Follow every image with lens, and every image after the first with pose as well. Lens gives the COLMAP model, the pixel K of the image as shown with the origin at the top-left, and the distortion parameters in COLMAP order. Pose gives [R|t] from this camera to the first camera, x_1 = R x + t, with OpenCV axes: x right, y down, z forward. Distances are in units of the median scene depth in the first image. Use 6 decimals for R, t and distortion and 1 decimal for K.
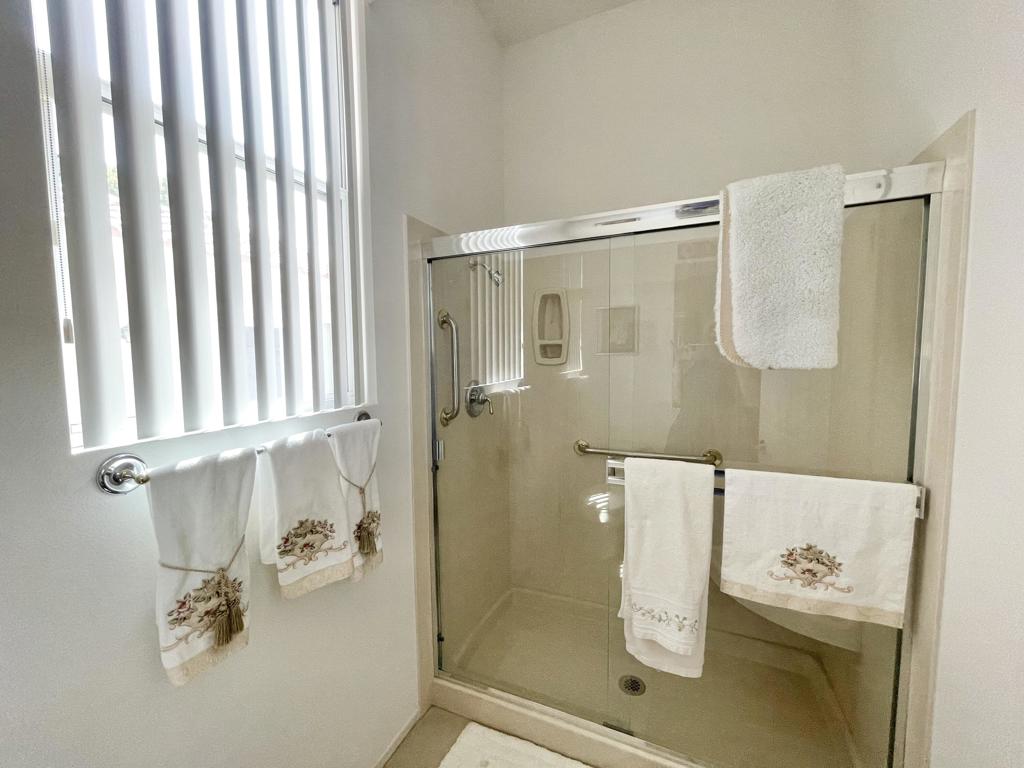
lens RADIAL K [[415.5, 0, 512.7], [0, 415.5, 387.8], [0, 0, 1]] dist [-0.002712, 0.000822]
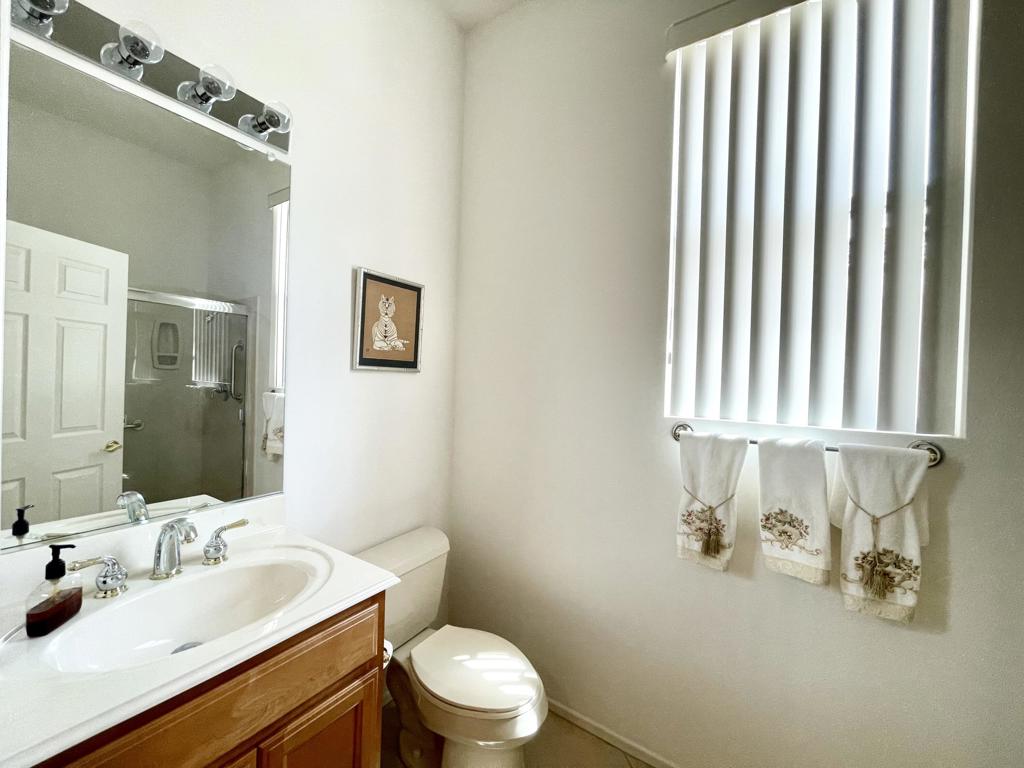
lens RADIAL K [[415.5, 0, 511.9], [0, 415.5, 378.7], [0, 0, 1]] dist [-0.002712, 0.000822]
pose [[-0.153679, 0.021782, -0.987881, 0.828678], [-0.100227, 0.994257, 0.037514, -0.022712], [0.983025, 0.104777, -0.150613, 0.395855]]
